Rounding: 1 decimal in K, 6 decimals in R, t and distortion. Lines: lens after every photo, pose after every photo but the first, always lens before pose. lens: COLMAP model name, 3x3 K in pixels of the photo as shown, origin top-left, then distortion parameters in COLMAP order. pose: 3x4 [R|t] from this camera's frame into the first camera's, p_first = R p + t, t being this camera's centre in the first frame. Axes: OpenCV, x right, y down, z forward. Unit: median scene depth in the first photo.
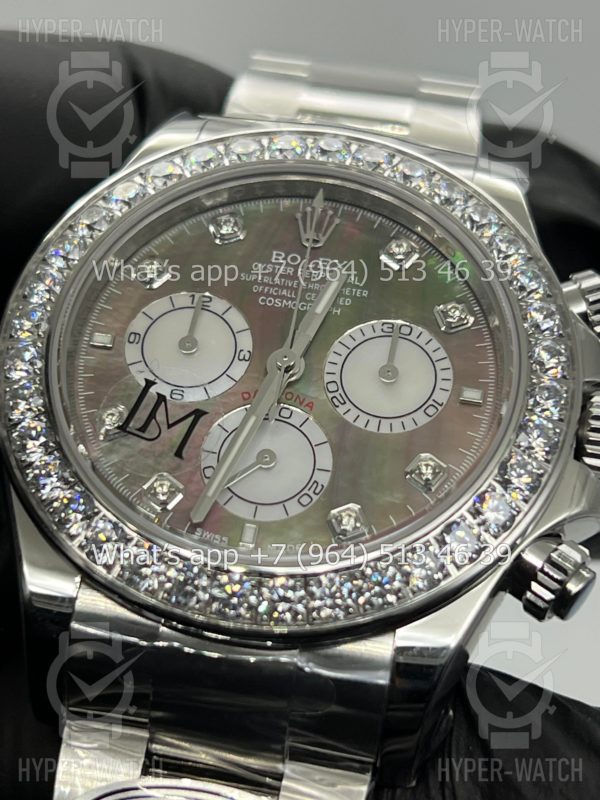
lens RADIAL K [[1920.6, 0, 300.0], [0, 1920.6, 400.0], [0, 0, 1]] dist [0.537847, -10.014640]
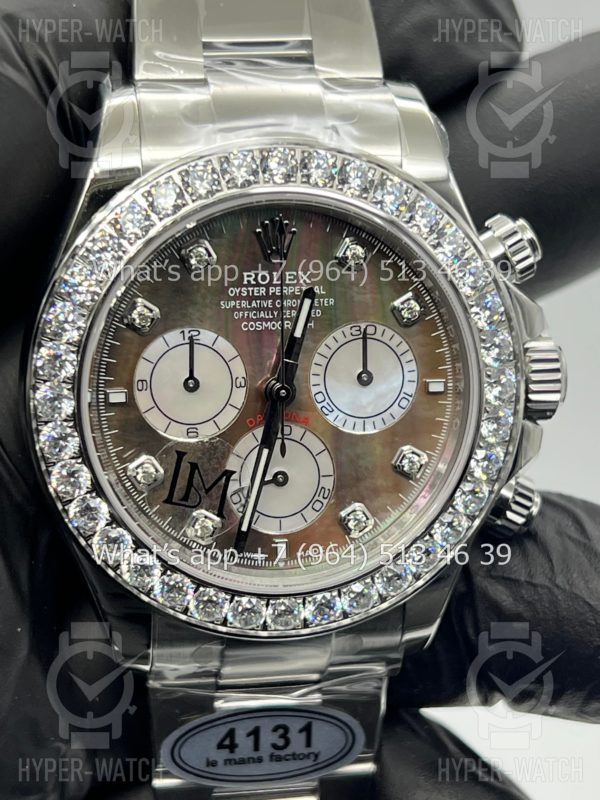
lens RADIAL K [[1920.6, 0, 300.0], [0, 1920.6, 400.0], [0, 0, 1]] dist [0.537847, -10.014640]
pose [[0.959808, -0.215559, 0.179730, -0.205751], [0.064626, 0.792929, 0.605877, -0.716691], [-0.273115, -0.569911, 0.774990, 0.095992]]
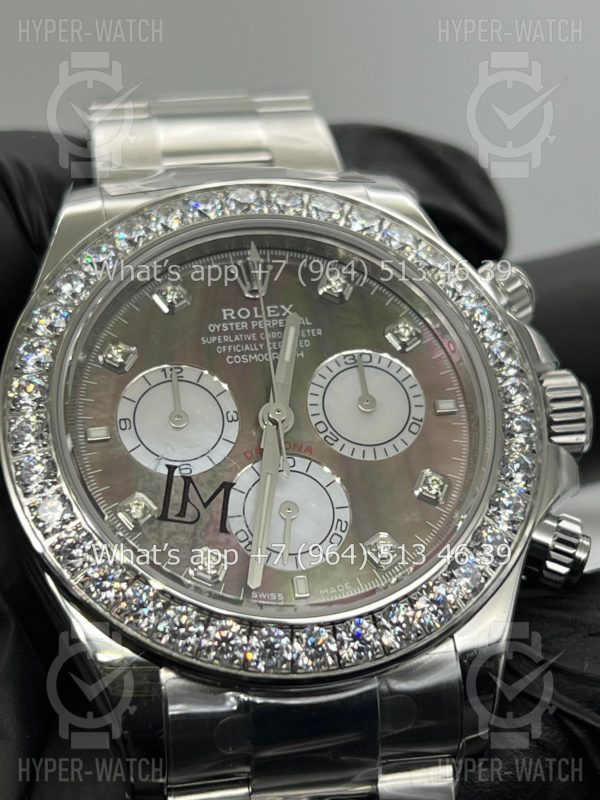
lens RADIAL K [[1920.6, 0, 300.0], [0, 1920.6, 400.0], [0, 0, 1]] dist [0.537847, -10.014640]
pose [[0.935336, -0.230446, 0.268405, -0.278347], [0.207060, 0.971803, 0.112805, -0.144873], [-0.286832, -0.049934, 0.956679, -0.018830]]
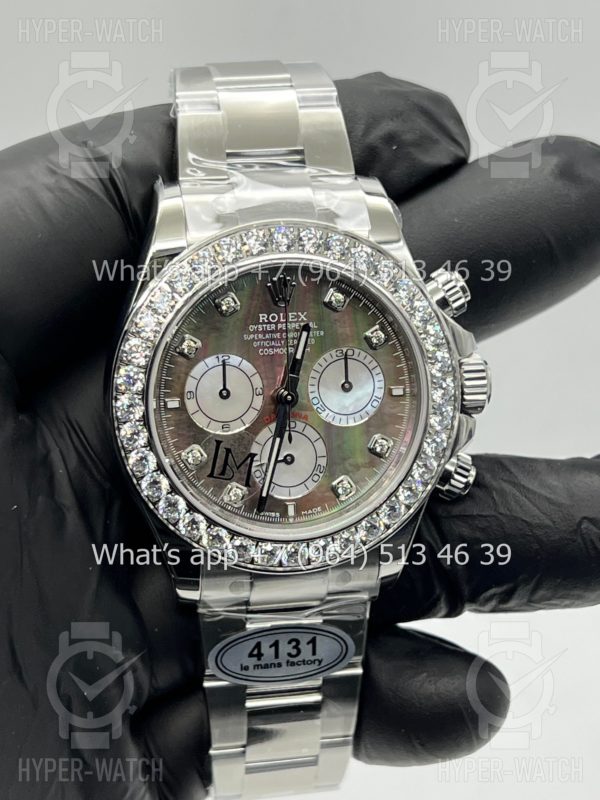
lens RADIAL K [[1920.6, 0, 300.0], [0, 1920.6, 400.0], [0, 0, 1]] dist [0.537847, -10.014640]
pose [[0.954781, -0.236439, 0.180249, -0.294205], [0.087489, 0.802860, 0.589713, -0.985834], [-0.284146, -0.547277, 0.787241, -0.298042]]
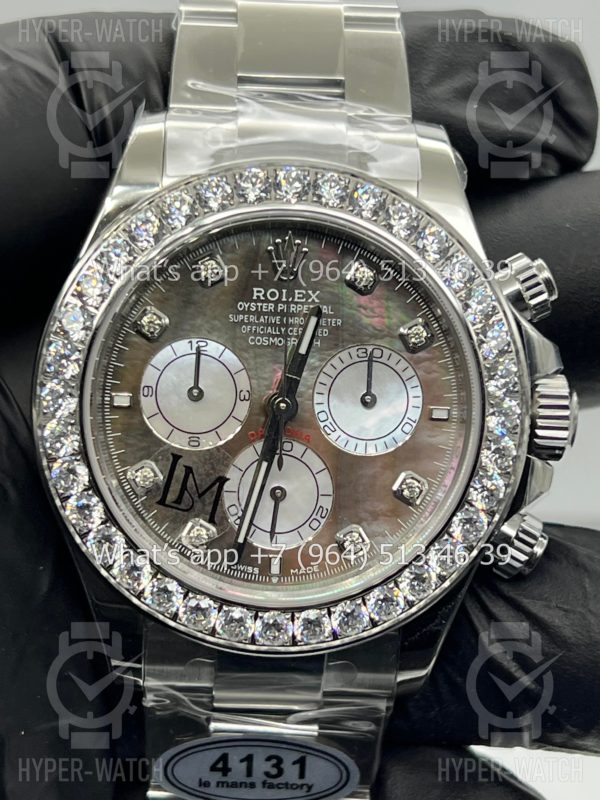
lens RADIAL K [[1920.6, 0, 300.0], [0, 1920.6, 400.0], [0, 0, 1]] dist [0.537847, -10.014640]
pose [[0.987034, -0.140351, 0.077879, -0.088047], [0.082728, 0.860618, 0.502486, -0.613344], [-0.137549, -0.489528, 0.861071, -0.013464]]
